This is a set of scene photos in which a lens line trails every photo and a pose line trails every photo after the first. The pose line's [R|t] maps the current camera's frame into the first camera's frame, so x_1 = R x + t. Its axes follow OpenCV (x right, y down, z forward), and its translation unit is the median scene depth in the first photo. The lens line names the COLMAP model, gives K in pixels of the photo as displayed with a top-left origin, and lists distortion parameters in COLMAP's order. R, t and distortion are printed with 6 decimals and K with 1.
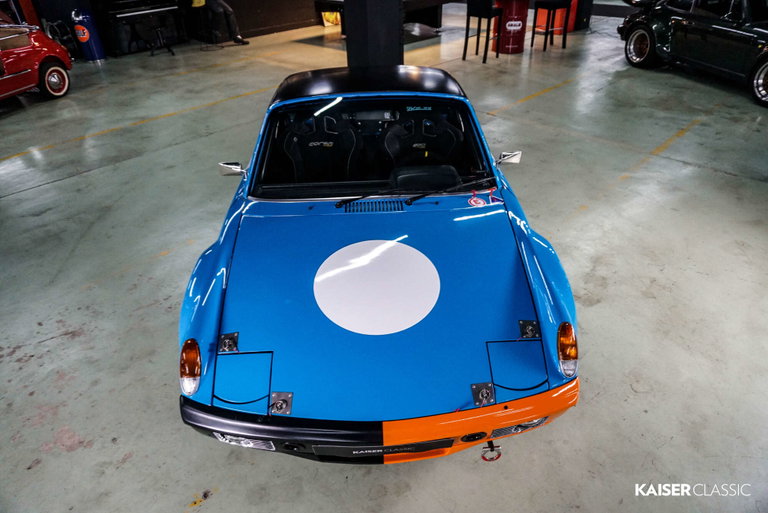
lens RADIAL K [[506.7, 0, 385.5], [0, 506.7, 246.7], [0, 0, 1]] dist [-0.049840, 0.024023]
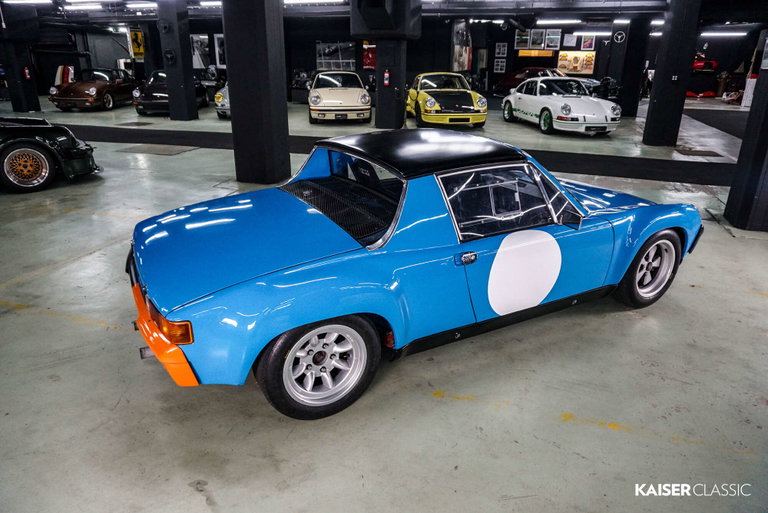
lens RADIAL K [[508.5, 0, 384.8], [0, 508.5, 242.6], [0, 0, 1]] dist [-0.047384, 0.022926]
pose [[-0.438338, -0.289965, 0.850753, -1.153078], [0.482666, 0.722535, 0.494951, -0.897928], [-0.758217, 0.627585, -0.176758, 1.735313]]
